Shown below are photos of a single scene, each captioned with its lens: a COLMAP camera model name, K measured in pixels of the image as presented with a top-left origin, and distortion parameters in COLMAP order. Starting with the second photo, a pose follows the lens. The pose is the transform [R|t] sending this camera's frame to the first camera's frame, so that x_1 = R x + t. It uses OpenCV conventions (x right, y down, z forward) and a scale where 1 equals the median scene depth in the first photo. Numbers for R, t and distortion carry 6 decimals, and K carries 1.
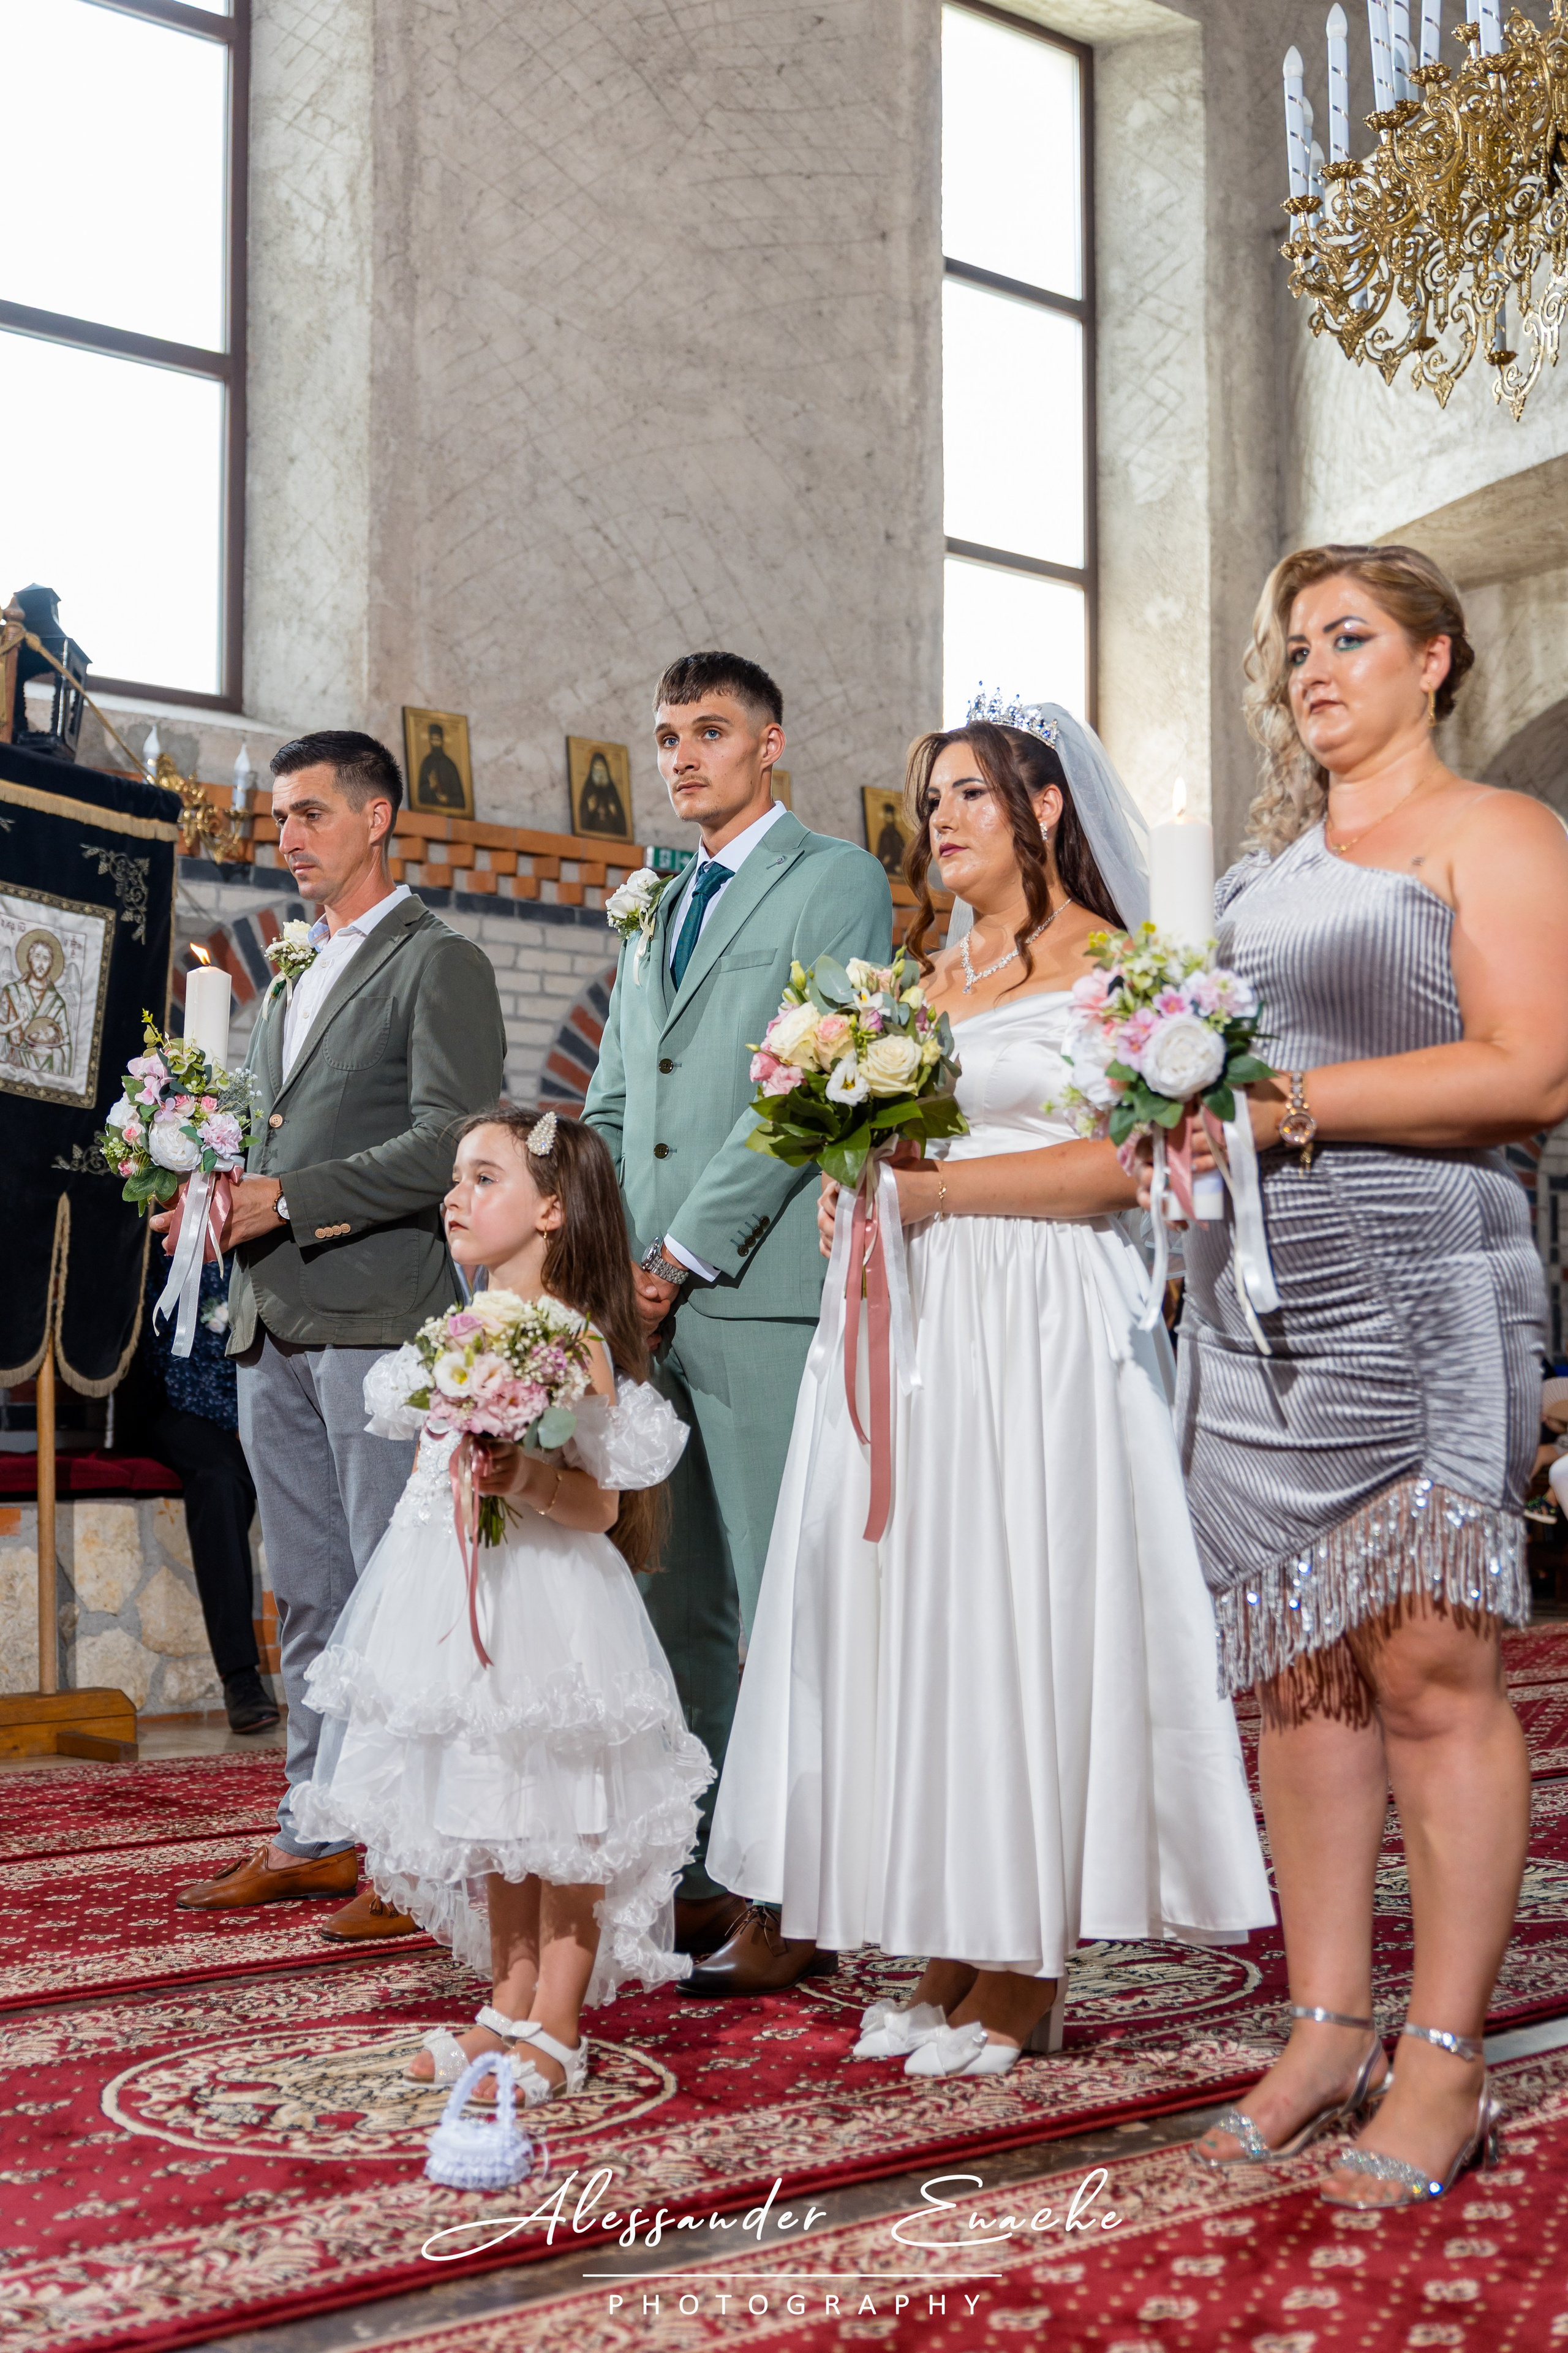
lens RADIAL K [[2953.1, 0, 812.9], [0, 2953.1, 1168.5], [0, 0, 1]] dist [0.001062, 0.024984]
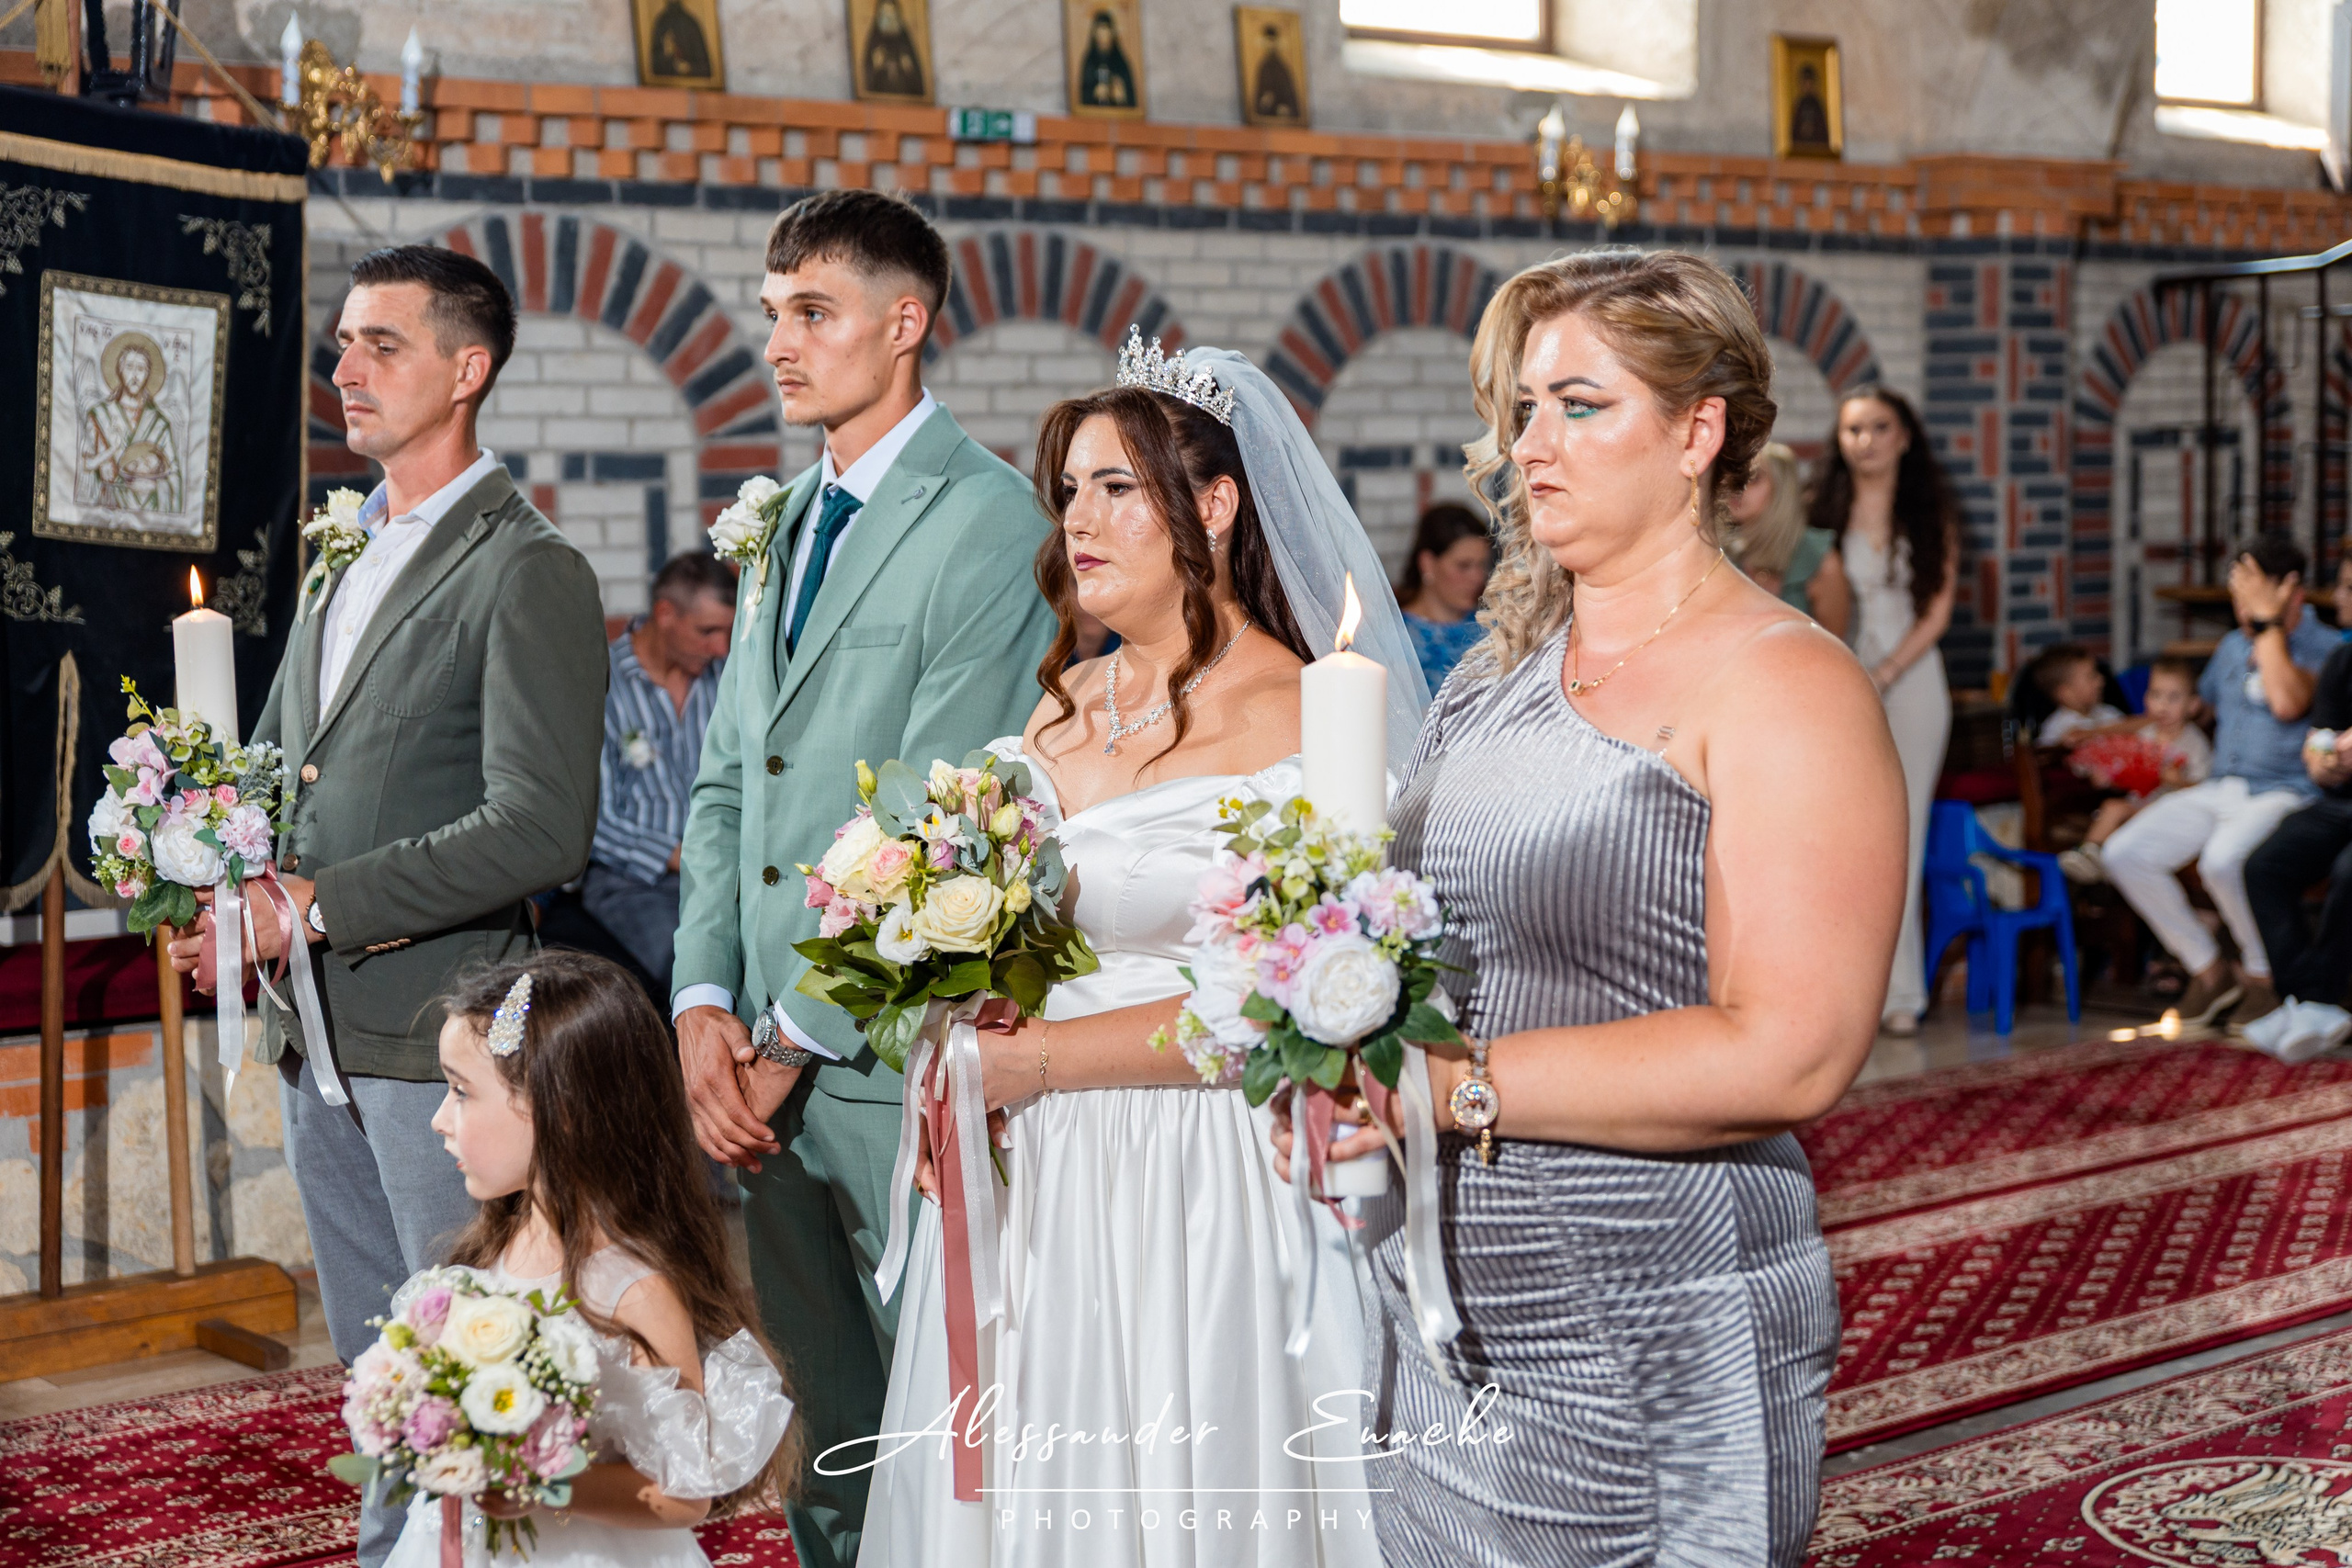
lens RADIAL K [[3502.0, 0, 1176.0], [0, 3502.0, 784.0], [0, 0, 1]] dist [-0.003789, -0.000469]
pose [[0.999000, -0.006812, -0.044190, 0.104788], [0.013926, 0.986571, 0.162741, -0.198701], [0.042488, -0.163193, 0.985679, 0.125197]]
